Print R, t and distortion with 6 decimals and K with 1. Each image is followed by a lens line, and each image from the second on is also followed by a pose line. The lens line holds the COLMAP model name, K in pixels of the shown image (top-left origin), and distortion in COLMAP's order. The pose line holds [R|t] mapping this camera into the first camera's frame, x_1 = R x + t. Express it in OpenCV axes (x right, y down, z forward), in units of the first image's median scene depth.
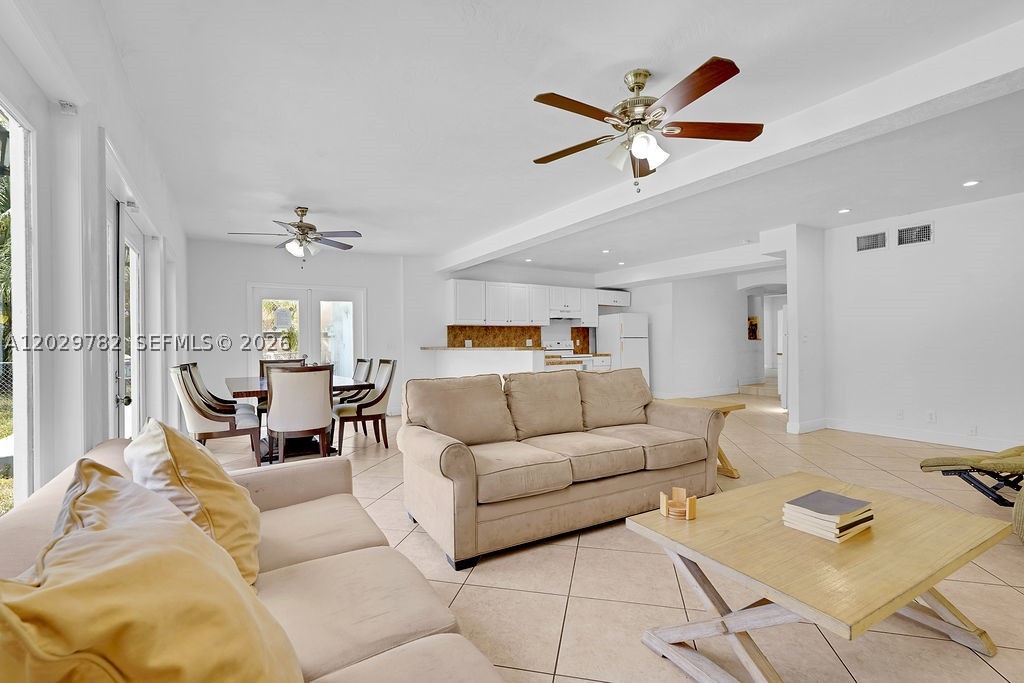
lens RADIAL K [[454.4, 0, 511.1], [0, 454.4, 343.1], [0, 0, 1]] dist [-0.002993, 0.001426]
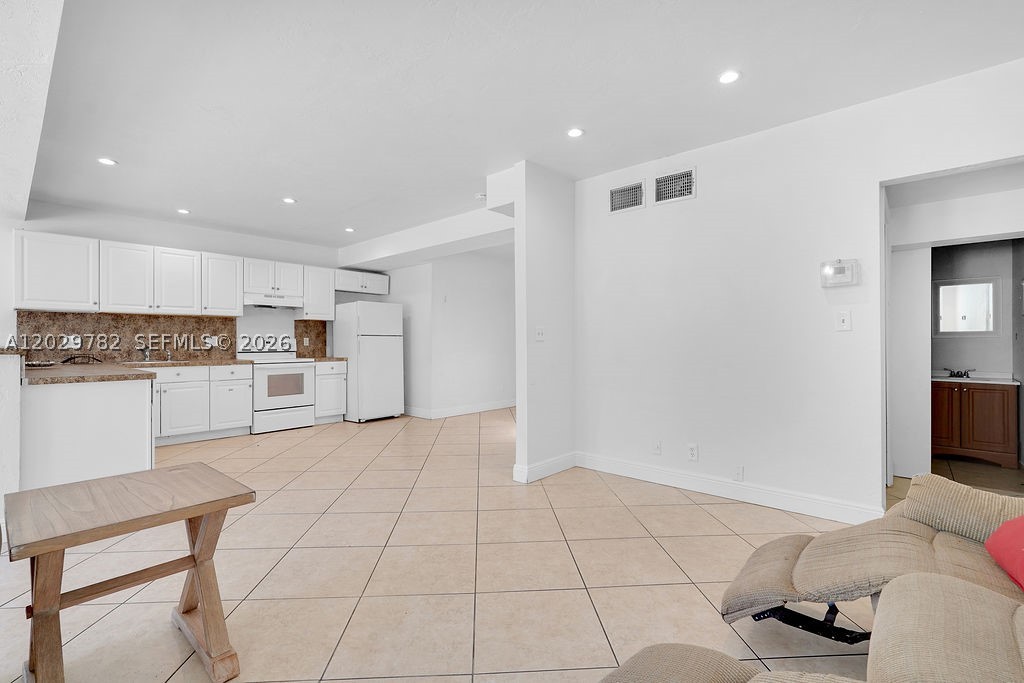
lens RADIAL K [[454.4, 0, 505.0], [0, 454.4, 340.5], [0, 0, 1]] dist [-0.002993, 0.001426]
pose [[0.965482, 0.007169, 0.260373, 0.281033], [-0.005407, 0.999957, -0.007483, 0.000655], [-0.260415, 0.005817, 0.965479, 0.244906]]
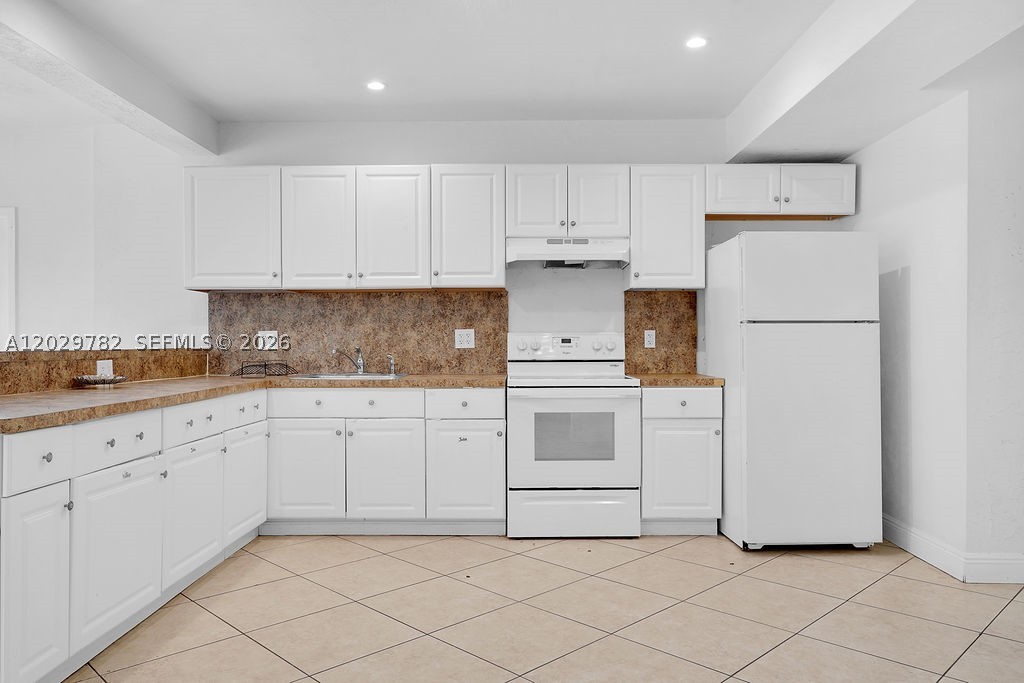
lens RADIAL K [[801.0, 0, 511.3], [0, 801.0, 334.0], [0, 0, 1]] dist [-0.003836, 0.005721]
pose [[0.833816, 0.002605, -0.552037, 0.399274], [-0.004700, 0.999986, -0.002380, -0.003052], [0.552023, 0.004579, 0.833816, 0.517769]]
